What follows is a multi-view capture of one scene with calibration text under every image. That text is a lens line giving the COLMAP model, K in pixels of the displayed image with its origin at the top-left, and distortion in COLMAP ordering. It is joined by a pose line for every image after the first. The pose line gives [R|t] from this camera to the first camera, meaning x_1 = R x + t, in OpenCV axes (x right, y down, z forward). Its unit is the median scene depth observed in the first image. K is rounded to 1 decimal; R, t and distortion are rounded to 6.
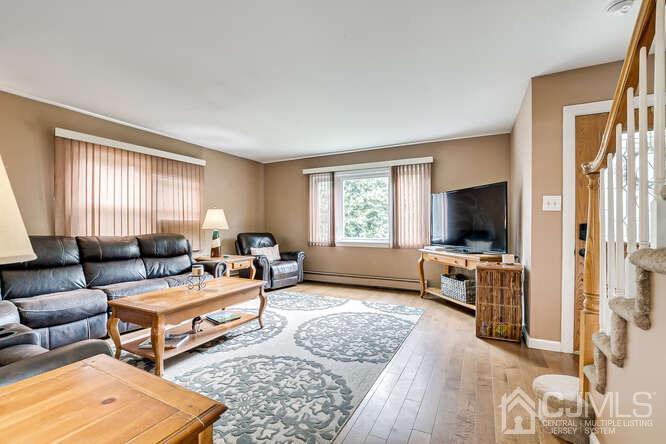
lens RADIAL K [[293.8, 0, 331.4], [0, 293.8, 223.8], [0, 0, 1]] dist [-0.002932, -0.000129]
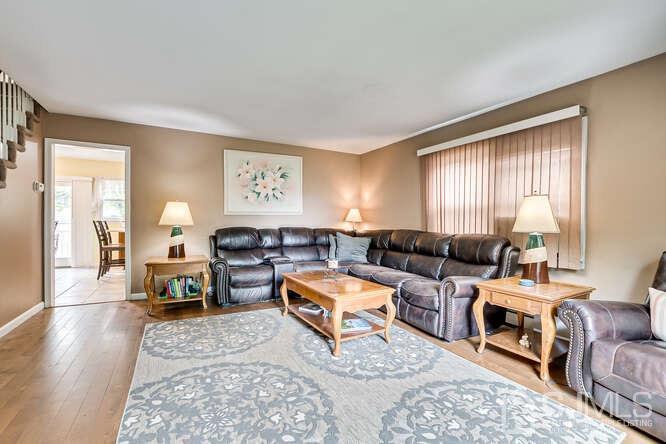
lens RADIAL K [[293.8, 0, 331.5], [0, 293.8, 223.7], [0, 0, 1]] dist [-0.002932, -0.000129]
pose [[-0.562166, 0.004238, -0.827014, 0.361146], [-0.002965, 0.999970, 0.007140, 0.000295], [0.827019, 0.006466, -0.562137, 1.260001]]
